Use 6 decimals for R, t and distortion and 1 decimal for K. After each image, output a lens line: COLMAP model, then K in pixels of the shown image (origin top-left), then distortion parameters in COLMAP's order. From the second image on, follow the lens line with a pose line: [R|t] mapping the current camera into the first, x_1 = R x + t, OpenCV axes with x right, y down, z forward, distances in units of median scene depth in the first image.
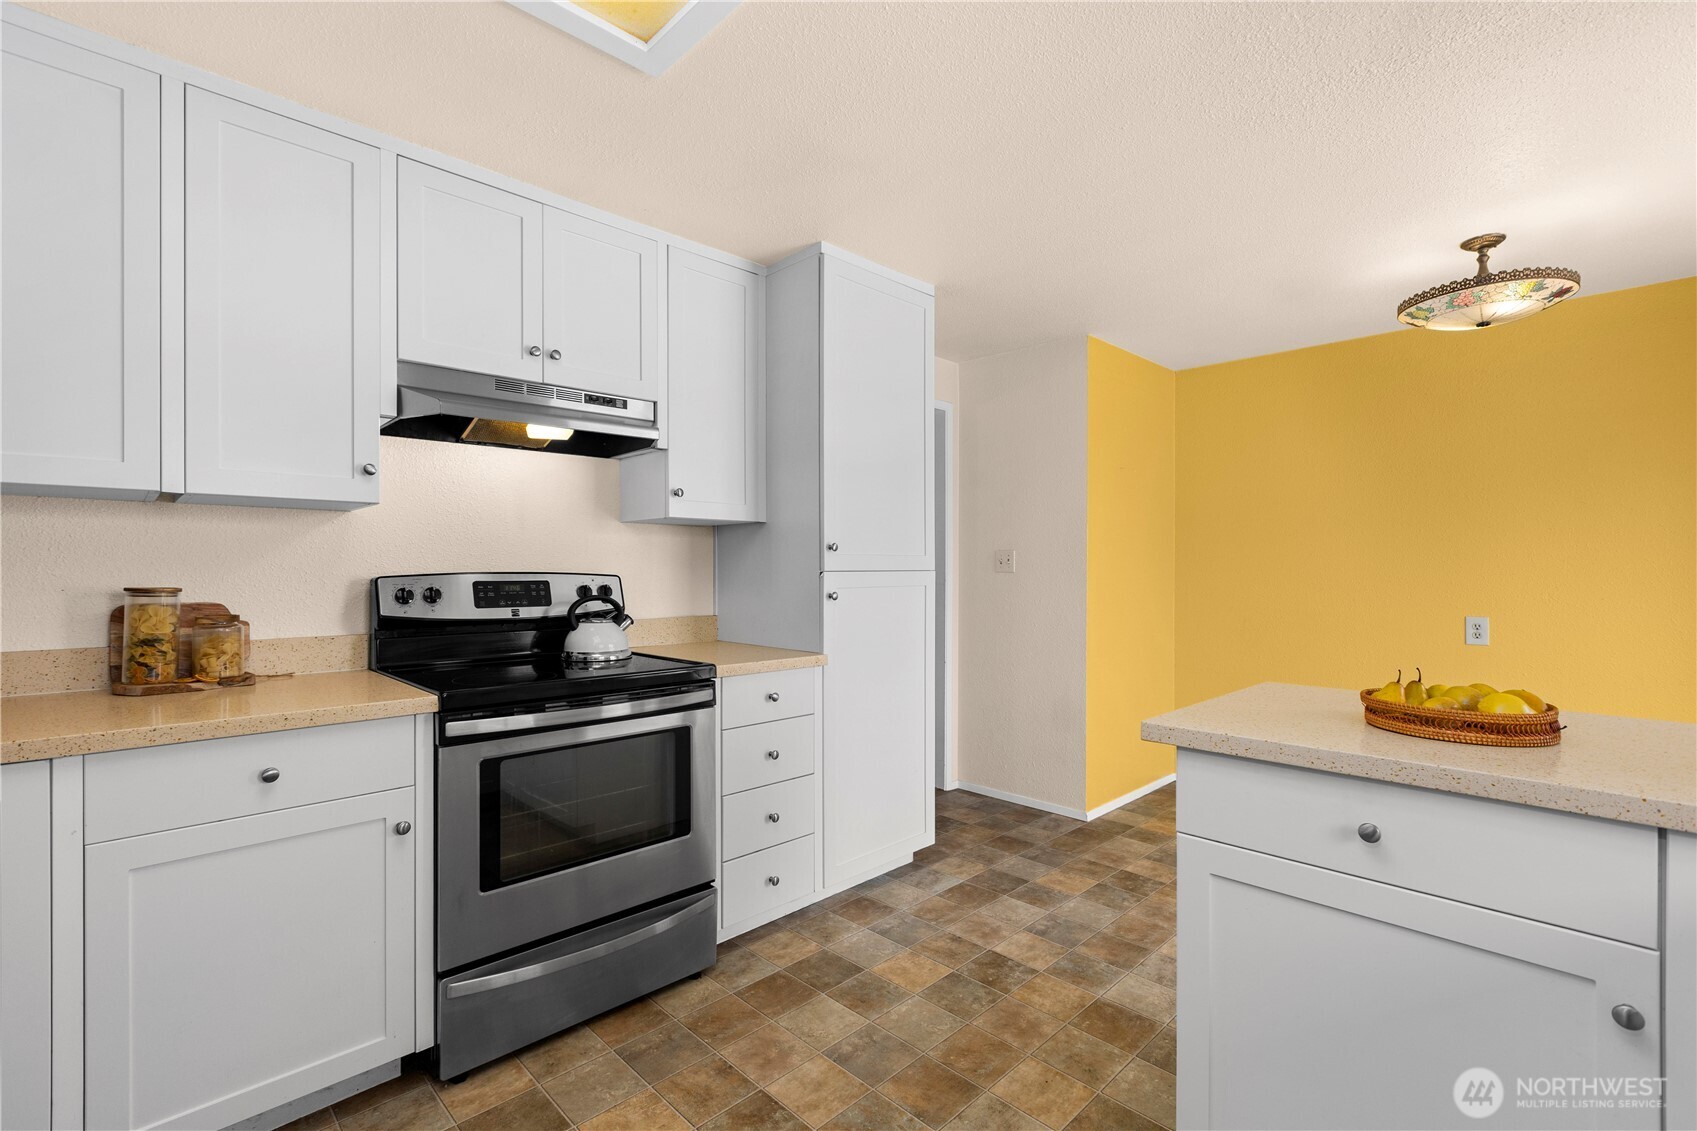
lens RADIAL K [[755.5, 0, 827.0], [0, 755.5, 566.4], [0, 0, 1]] dist [-0.001203, -0.000216]
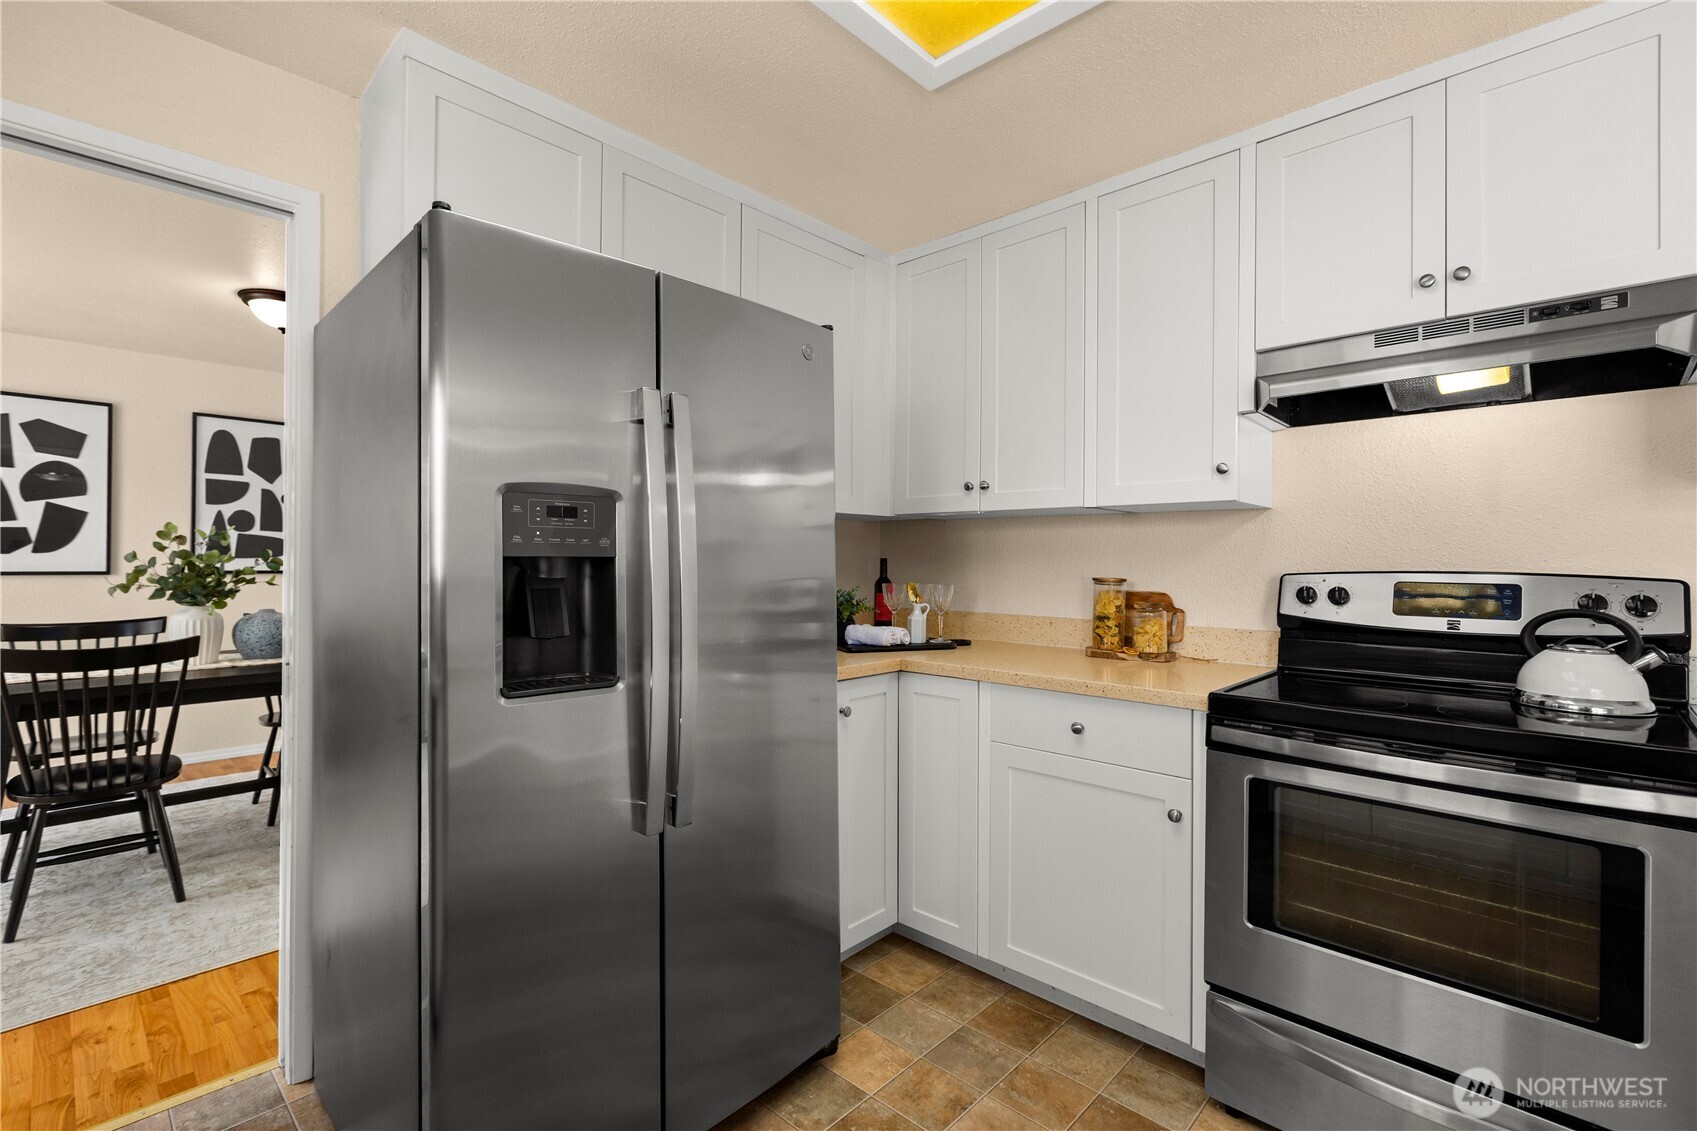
lens RADIAL K [[759.7, 0, 841.0], [0, 759.7, 560.7], [0, 0, 1]] dist [0.000283, -0.000090]
pose [[0.049080, 0.000922, -0.998794, 0.336318], [-0.006242, 0.999980, 0.000617, -0.000195], [0.998775, 0.006205, 0.049085, 0.363955]]
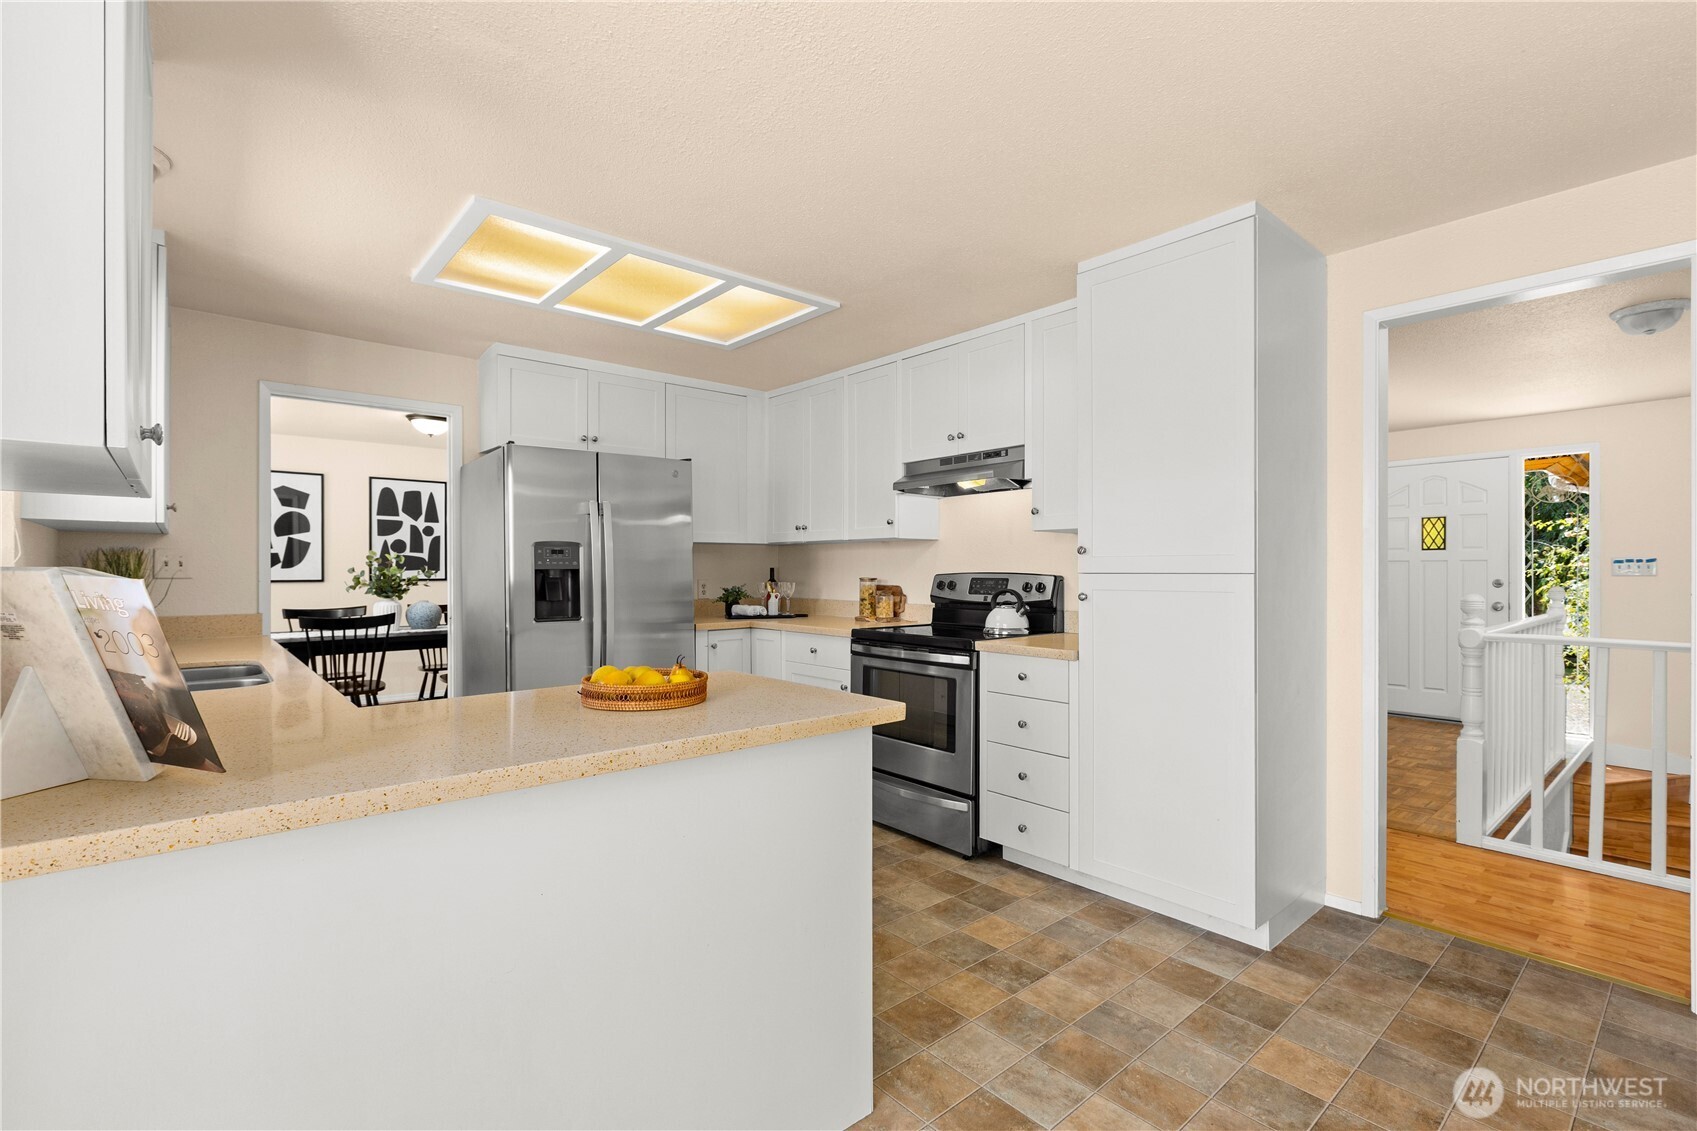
lens RADIAL K [[755.7, 0, 848.5], [0, 755.7, 570.3], [0, 0, 1]] dist [-0.000368, -0.000508]
pose [[-0.041944, 0.002729, -0.999116, 1.220343], [0.002162, 0.999994, 0.002641, -0.002085], [0.999118, -0.002050, -0.041950, 0.819077]]
